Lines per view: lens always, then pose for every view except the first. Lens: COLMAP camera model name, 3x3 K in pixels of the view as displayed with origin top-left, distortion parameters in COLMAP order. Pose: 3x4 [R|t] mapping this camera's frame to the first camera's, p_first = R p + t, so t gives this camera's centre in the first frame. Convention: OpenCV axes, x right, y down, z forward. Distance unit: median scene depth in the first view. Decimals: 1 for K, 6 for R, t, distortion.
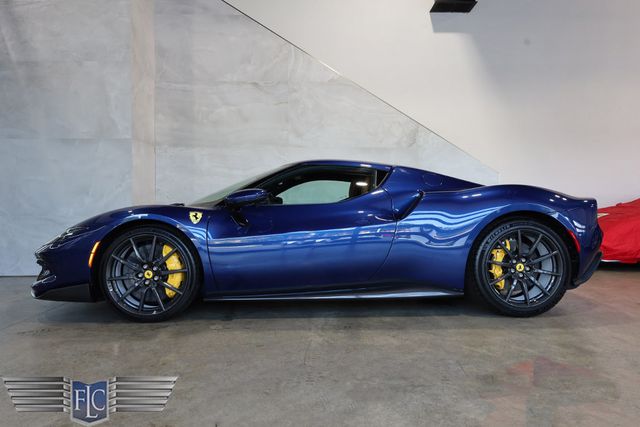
lens RADIAL K [[431.2, 0, 316.2], [0, 431.2, 210.3], [0, 0, 1]] dist [0.004595, -0.010317]
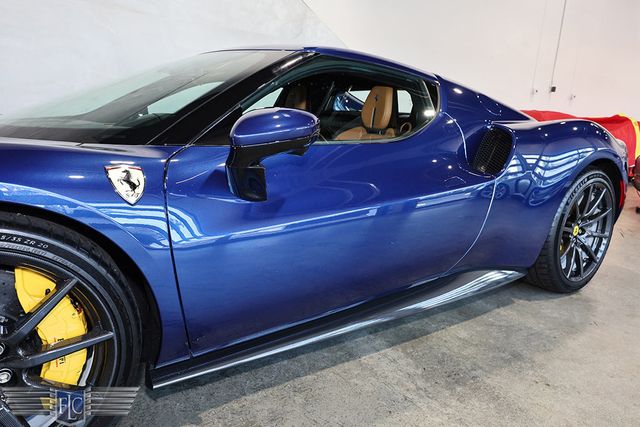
lens RADIAL K [[431.2, 0, 318.9], [0, 431.2, 217.5], [0, 0, 1]] dist [0.004595, -0.010317]
pose [[0.846890, -0.074423, 0.526535, -0.159799], [-0.056671, 0.971888, 0.228522, -0.020284], [-0.528740, -0.223372, 0.818864, 0.308374]]
